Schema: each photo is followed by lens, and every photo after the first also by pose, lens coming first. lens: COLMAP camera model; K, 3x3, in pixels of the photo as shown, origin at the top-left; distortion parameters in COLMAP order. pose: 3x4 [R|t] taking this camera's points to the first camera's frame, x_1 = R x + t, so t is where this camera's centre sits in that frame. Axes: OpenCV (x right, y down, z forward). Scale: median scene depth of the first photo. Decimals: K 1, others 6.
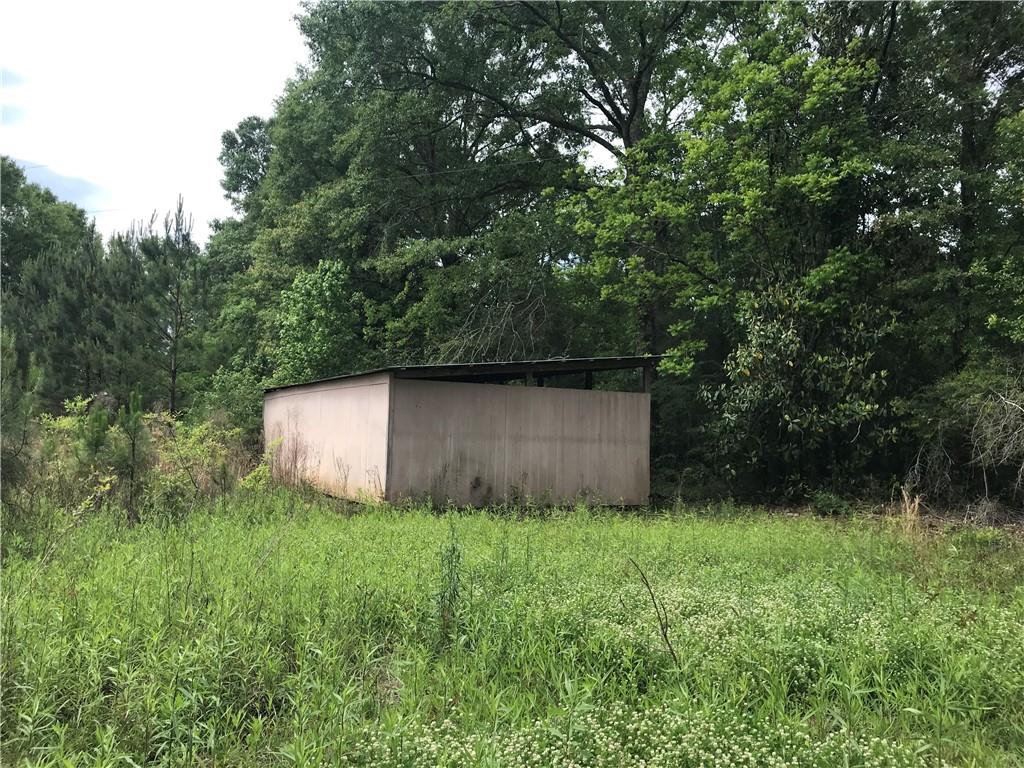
lens RADIAL K [[821.0, 0, 513.9], [0, 821.0, 385.8], [0, 0, 1]] dist [0.056937, -0.007006]
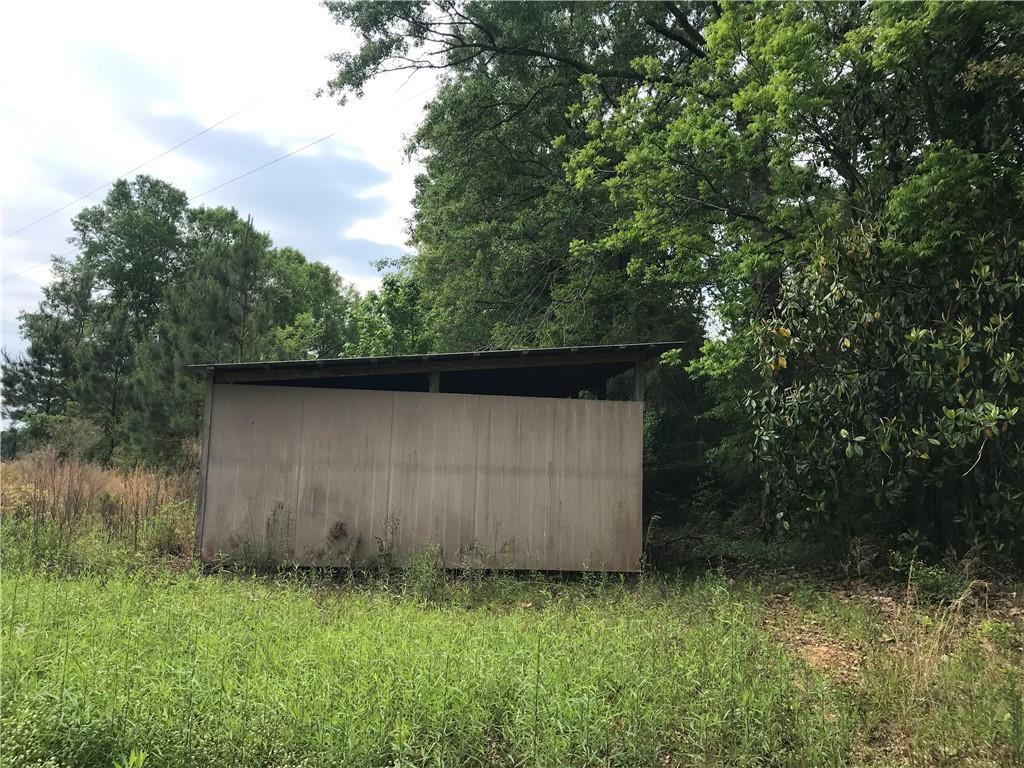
lens RADIAL K [[821.0, 0, 510.4], [0, 821.0, 384.1], [0, 0, 1]] dist [0.056937, -0.007006]
pose [[0.939789, -0.034471, -0.340012, 0.307765], [0.014864, 0.998081, -0.060105, 0.035023], [0.341432, 0.051432, 0.938498, 0.358852]]
